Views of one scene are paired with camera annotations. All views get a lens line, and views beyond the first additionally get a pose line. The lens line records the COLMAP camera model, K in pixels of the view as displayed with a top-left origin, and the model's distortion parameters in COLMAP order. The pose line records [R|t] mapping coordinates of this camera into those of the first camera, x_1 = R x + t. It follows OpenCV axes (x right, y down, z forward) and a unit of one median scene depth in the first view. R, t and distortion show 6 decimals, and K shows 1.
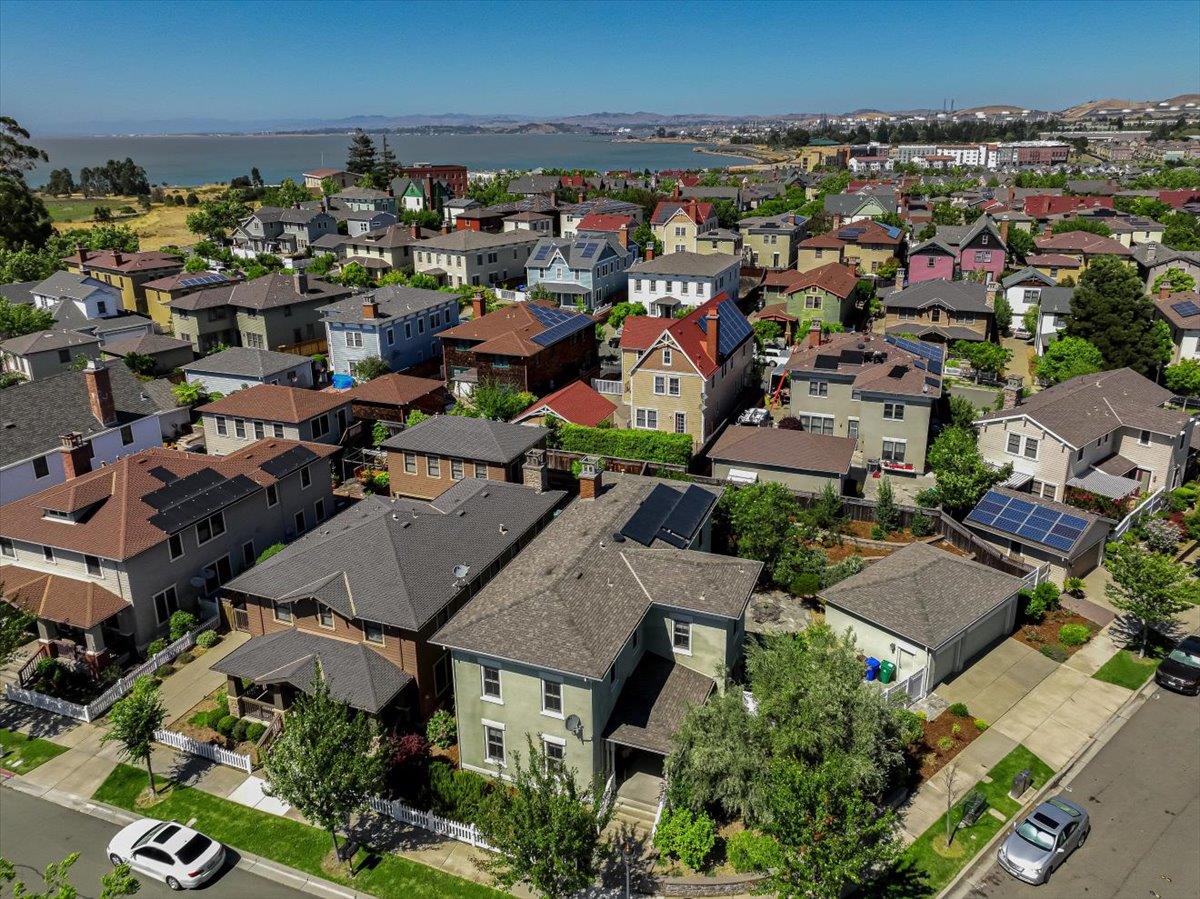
lens RADIAL K [[864.0, 0, 620.8], [0, 864.0, 388.8], [0, 0, 1]] dist [-0.009655, 0.026912]
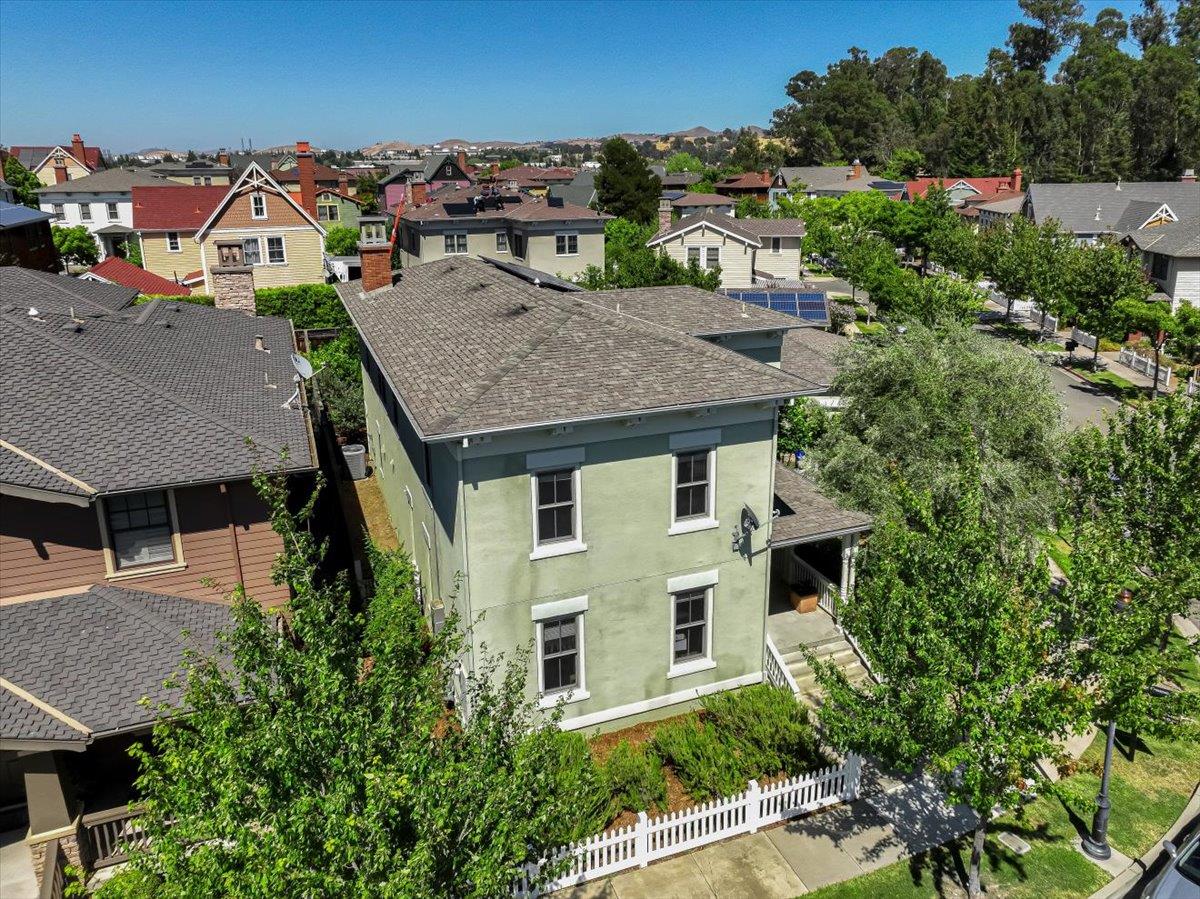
lens RADIAL K [[864.0, 0, 620.6], [0, 864.0, 396.1], [0, 0, 1]] dist [-0.009655, 0.026912]
pose [[0.737443, -0.173995, 0.652613, -0.231984], [0.196645, 0.979699, 0.038994, 0.157108], [-0.646149, 0.099578, 0.756688, 0.367037]]
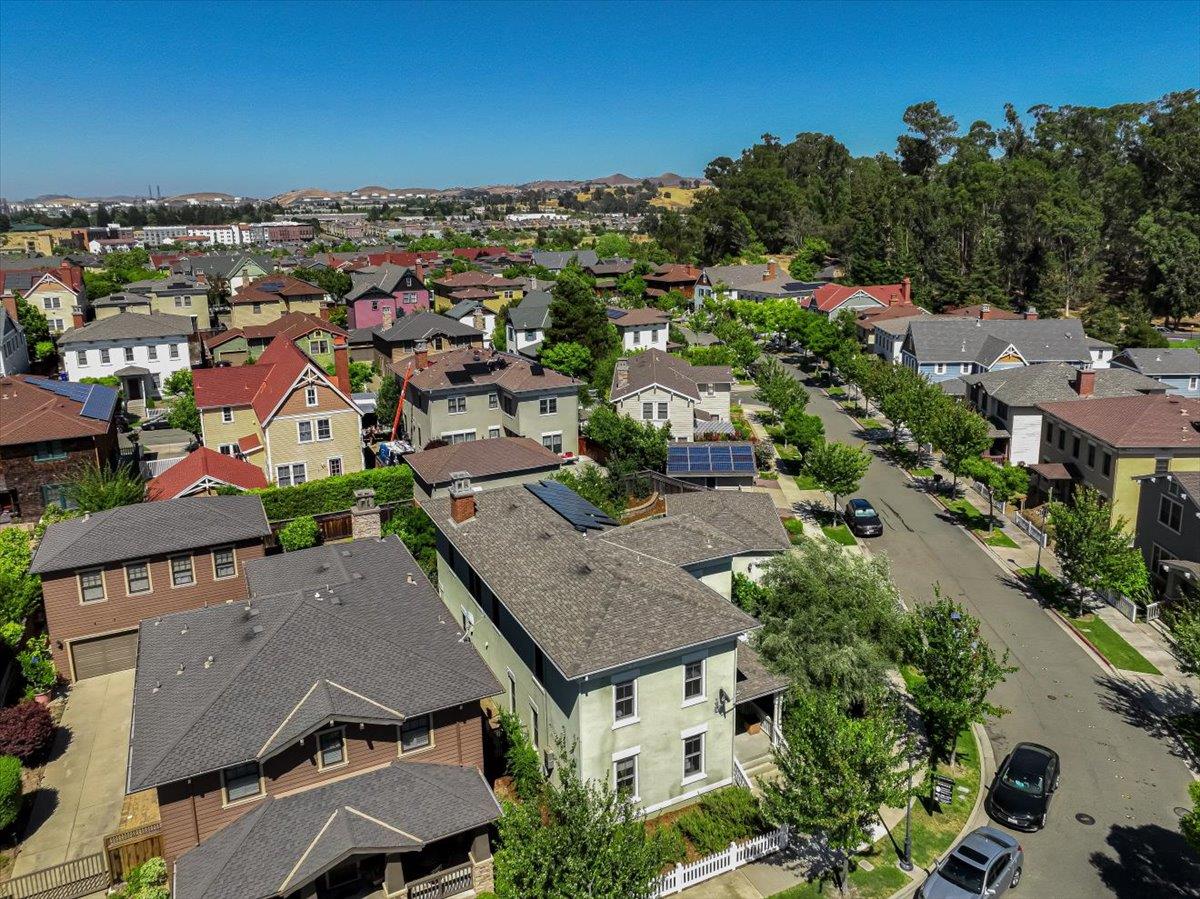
lens RADIAL K [[864.0, 0, 620.8], [0, 864.0, 393.5], [0, 0, 1]] dist [-0.009655, 0.026912]
pose [[0.673655, -0.155604, 0.722479, -0.407163], [0.219331, 0.975634, 0.005618, 0.025839], [-0.705750, 0.154678, 0.691370, 0.218559]]
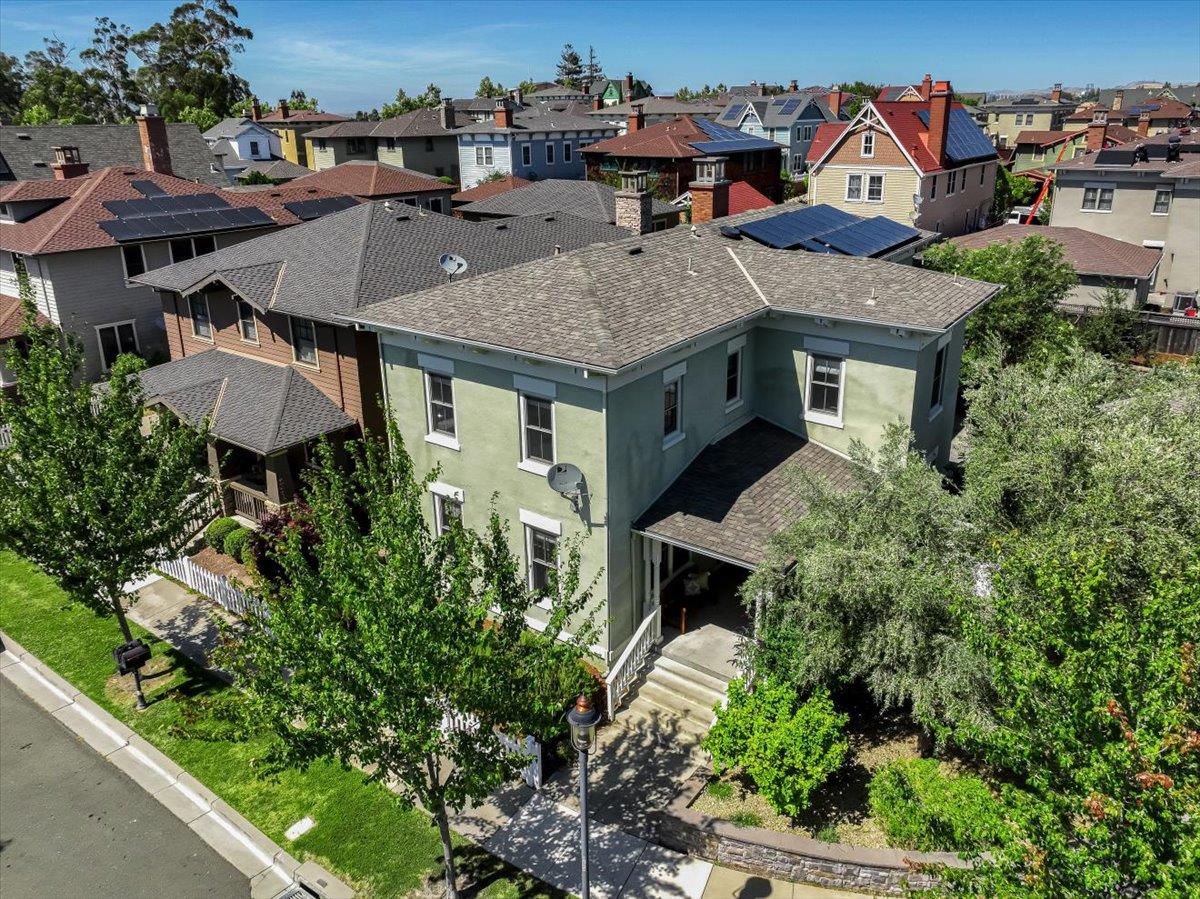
lens RADIAL K [[864.0, 0, 620.5], [0, 864.0, 390.7], [0, 0, 1]] dist [-0.009655, 0.026912]
pose [[0.968089, 0.077940, -0.238178, 0.047222], [-0.071222, 0.996785, 0.036698, 0.174540], [0.240273, -0.018564, 0.970528, 0.294928]]
